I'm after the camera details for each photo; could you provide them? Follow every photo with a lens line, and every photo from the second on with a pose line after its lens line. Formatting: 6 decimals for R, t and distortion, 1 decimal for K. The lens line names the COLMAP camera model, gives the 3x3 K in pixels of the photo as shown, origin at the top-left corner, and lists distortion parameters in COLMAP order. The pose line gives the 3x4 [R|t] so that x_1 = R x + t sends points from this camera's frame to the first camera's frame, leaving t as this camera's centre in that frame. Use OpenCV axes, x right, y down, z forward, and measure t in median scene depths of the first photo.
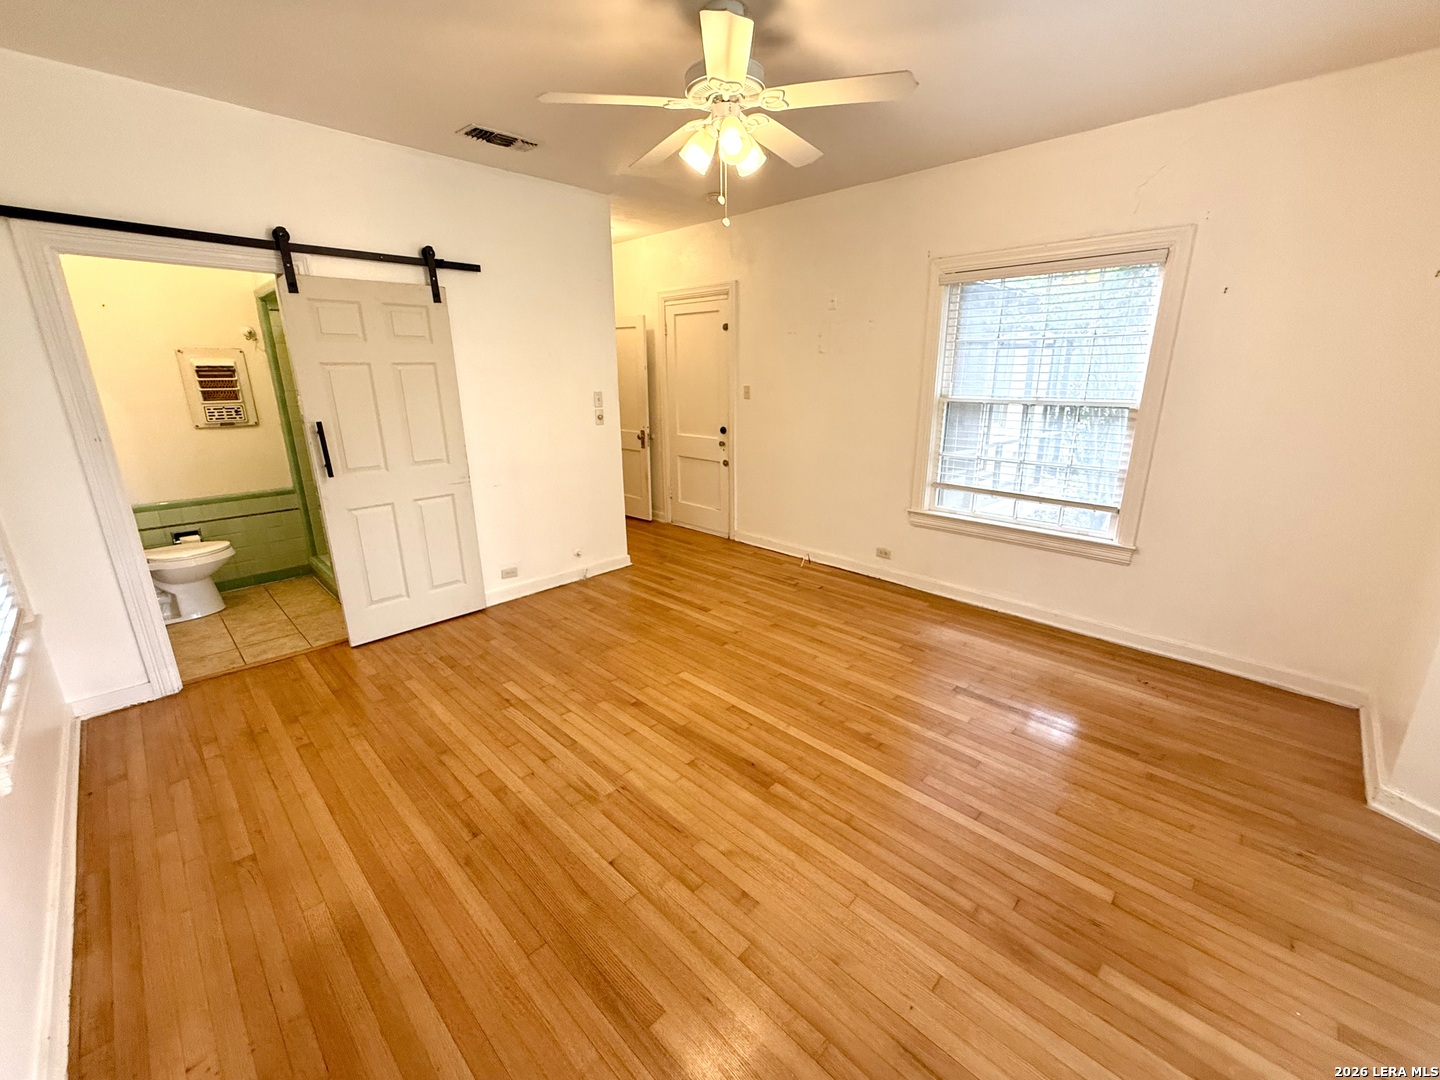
lens RADIAL K [[591.4, 0, 719.3], [0, 591.4, 539.1], [0, 0, 1]] dist [0.002659, 0.000228]
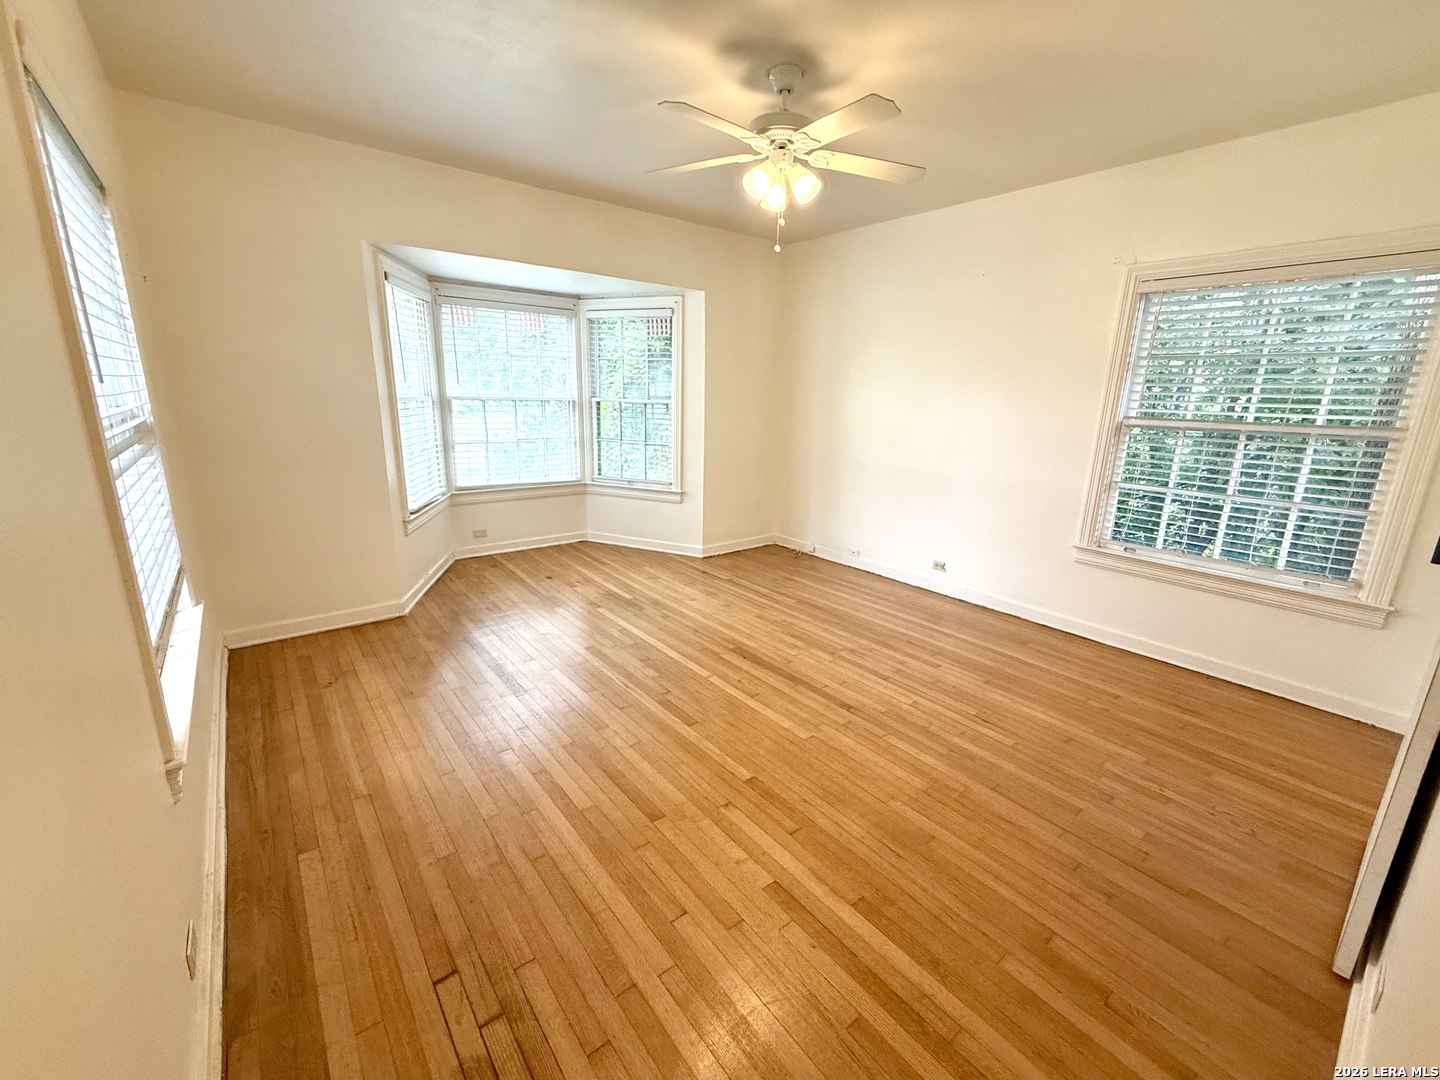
lens RADIAL K [[591.4, 0, 723.7], [0, 591.4, 536.9], [0, 0, 1]] dist [0.002659, 0.000228]
pose [[-0.993227, -0.046406, 0.106525, -0.026223], [0.013419, 0.864838, 0.501871, -0.510428], [-0.115416, 0.499901, -0.858358, 1.855559]]
